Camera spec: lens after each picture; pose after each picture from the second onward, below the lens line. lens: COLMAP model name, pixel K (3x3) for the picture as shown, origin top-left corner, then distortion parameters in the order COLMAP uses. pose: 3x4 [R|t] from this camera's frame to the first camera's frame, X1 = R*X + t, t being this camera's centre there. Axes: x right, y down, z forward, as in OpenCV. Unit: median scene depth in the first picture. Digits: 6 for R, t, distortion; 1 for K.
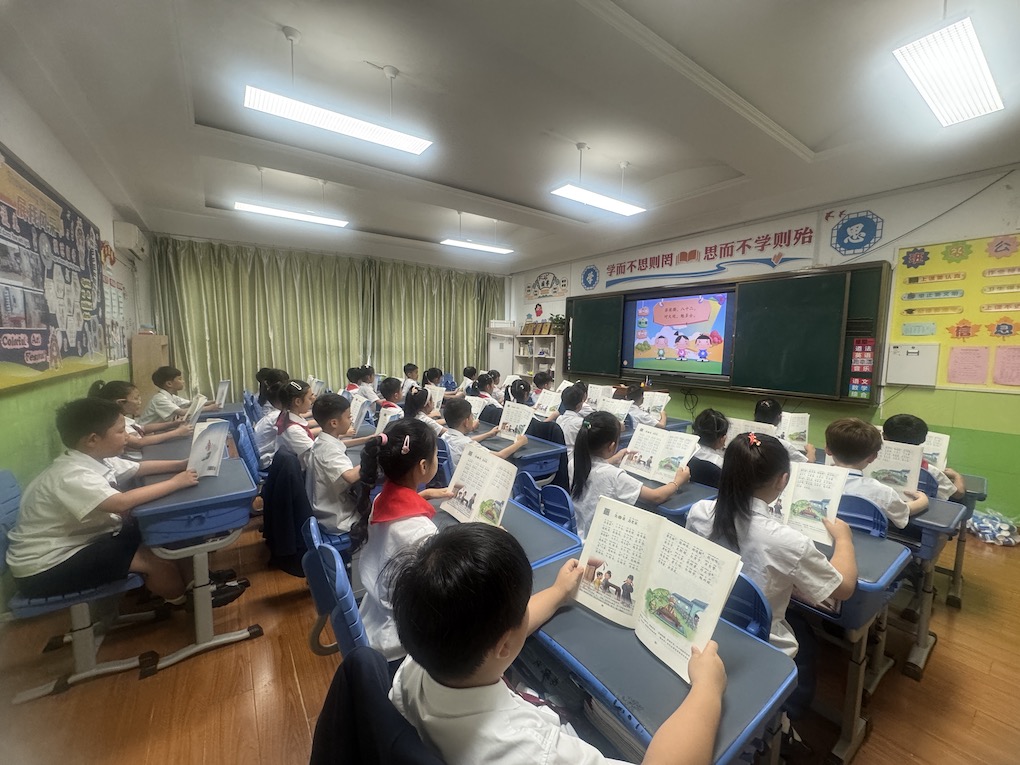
lens RADIAL K [[406.1, 0, 510.0], [0, 406.1, 382.5], [0, 0, 1]] dist [-0.001016, -0.000586]
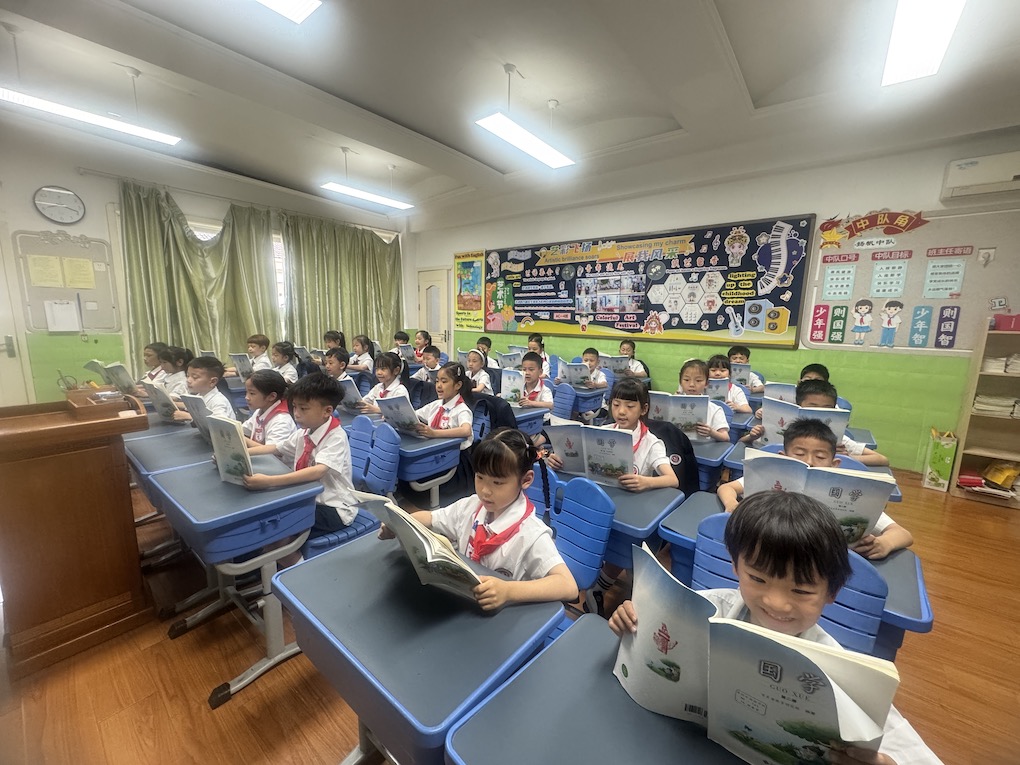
lens RADIAL K [[406.1, 0, 510.0], [0, 406.1, 382.5], [0, 0, 1]] dist [-0.001016, -0.000586]
pose [[-0.959343, 0.014642, -0.281862, 0.034182], [-0.058163, 0.966962, 0.248195, -0.202375], [0.276184, 0.254498, -0.926797, 2.173265]]
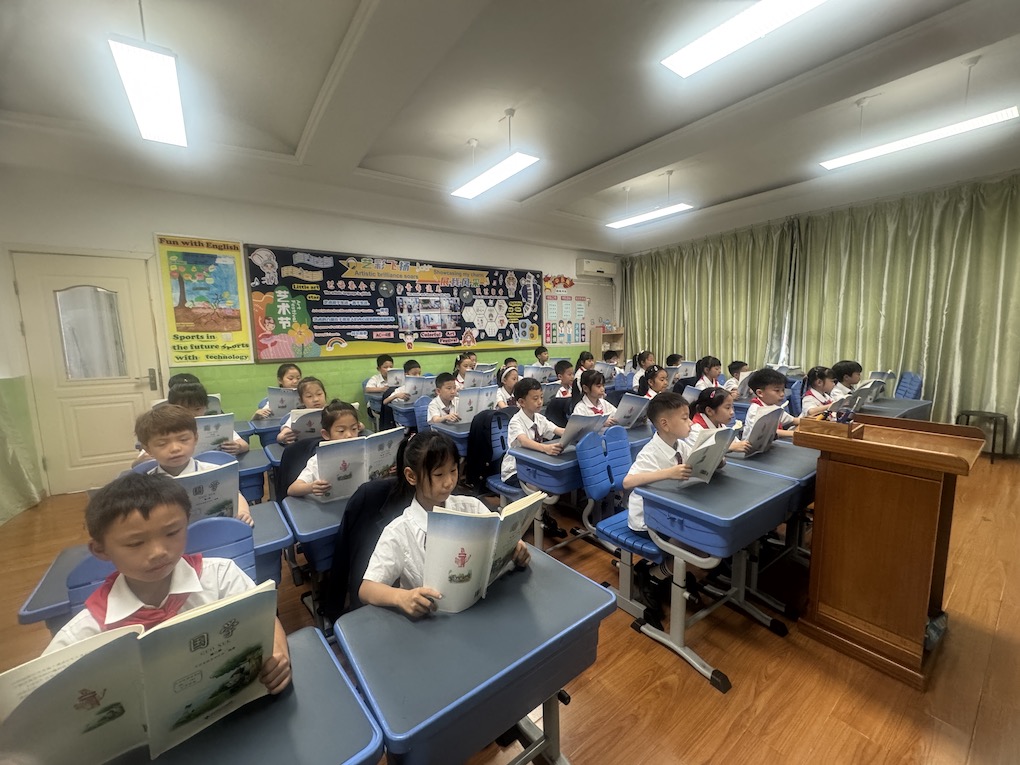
lens RADIAL K [[406.1, 0, 510.0], [0, 406.1, 382.5], [0, 0, 1]] dist [-0.001016, -0.000586]
pose [[0.021860, 0.111569, -0.993516, 1.002982], [-0.076566, 0.991022, 0.109604, -0.082946], [0.996825, 0.073674, 0.030207, 0.982391]]
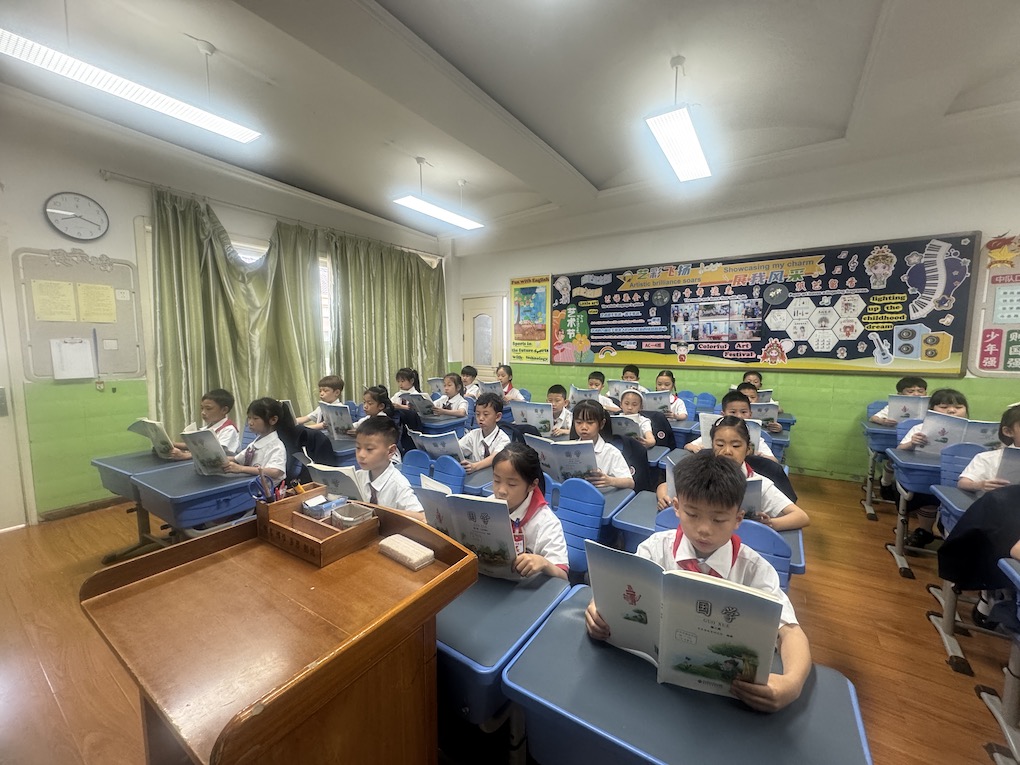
lens RADIAL K [[406.1, 0, 510.0], [0, 406.1, 382.5], [0, 0, 1]] dist [-0.001016, -0.000586]
pose [[-0.931728, 0.021469, -0.362522, 0.426350], [-0.047243, 0.982603, 0.179611, -0.172269], [0.360071, 0.184475, -0.914504, 1.801962]]
